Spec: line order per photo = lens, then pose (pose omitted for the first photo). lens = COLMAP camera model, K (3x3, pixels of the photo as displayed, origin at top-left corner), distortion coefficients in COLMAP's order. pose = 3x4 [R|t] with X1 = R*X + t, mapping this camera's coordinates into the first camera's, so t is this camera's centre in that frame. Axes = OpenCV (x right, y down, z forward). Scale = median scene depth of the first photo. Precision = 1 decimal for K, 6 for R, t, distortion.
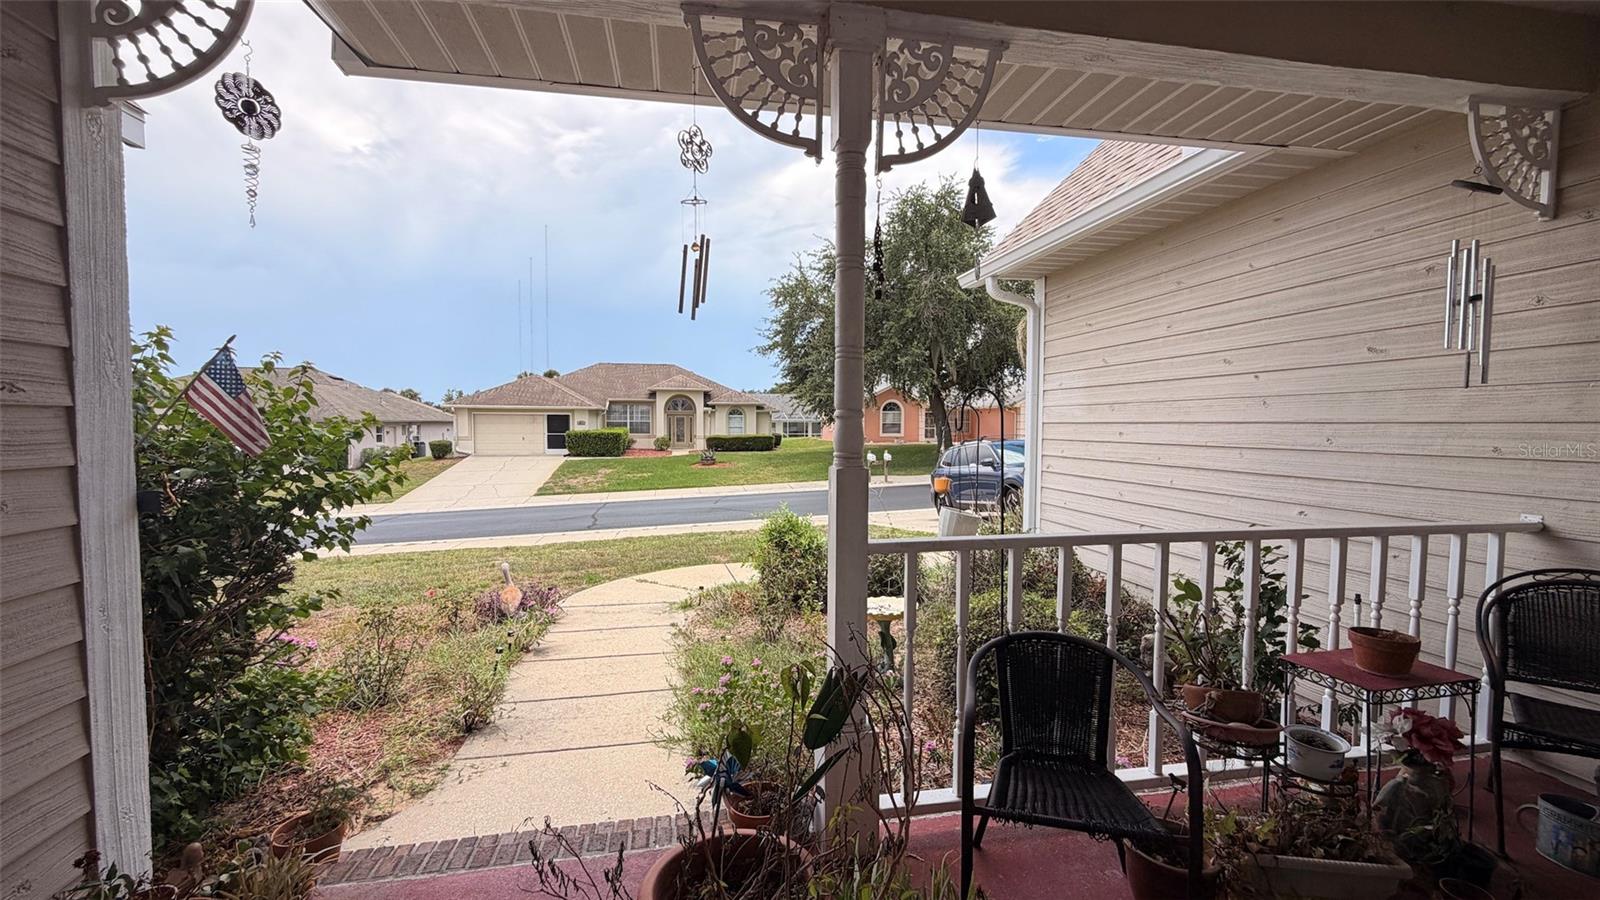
lens RADIAL K [[638.5, 0, 796.8], [0, 638.5, 452.3], [0, 0, 1]] dist [0.002278, -0.000834]
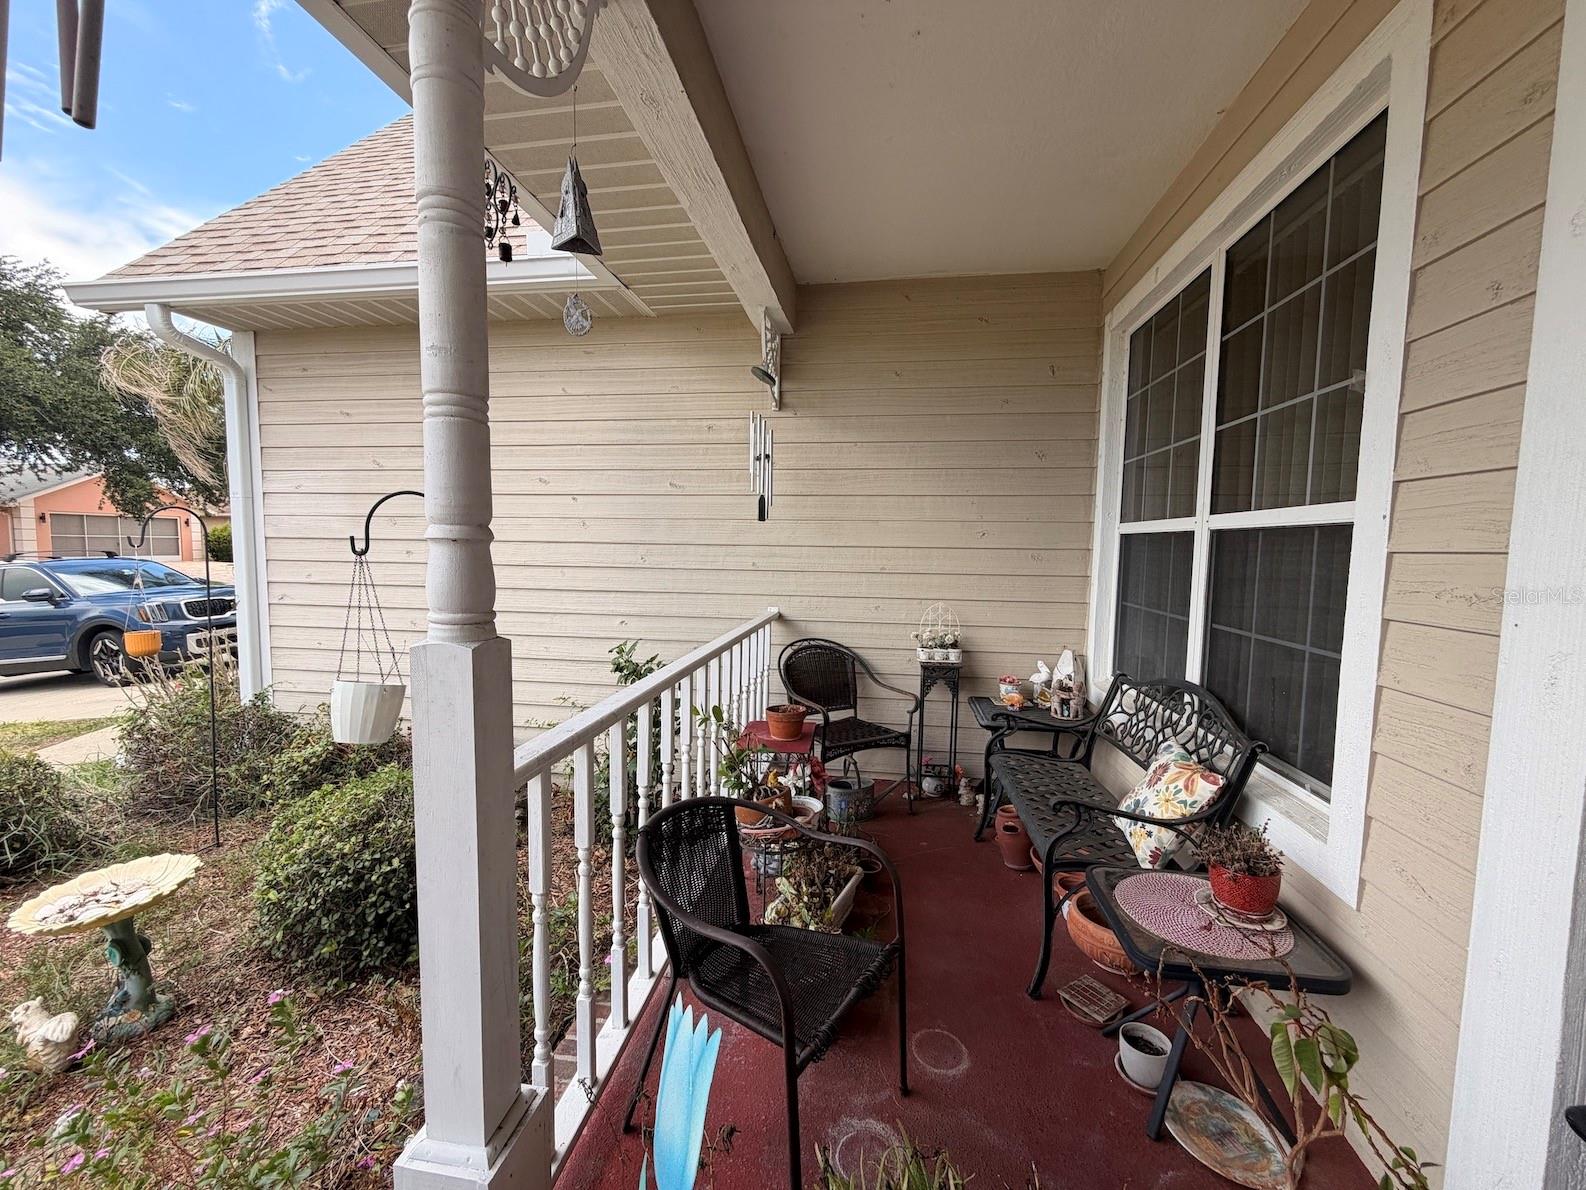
lens RADIAL K [[634.7, 0, 793.0], [0, 634.7, 595.0], [0, 0, 1]] dist [0.000448, -0.000005]
pose [[0.331617, -0.068105, 0.940952, -0.179402], [0.026999, 0.997667, 0.062695, -0.017836], [-0.943028, 0.004614, 0.332683, 0.355407]]
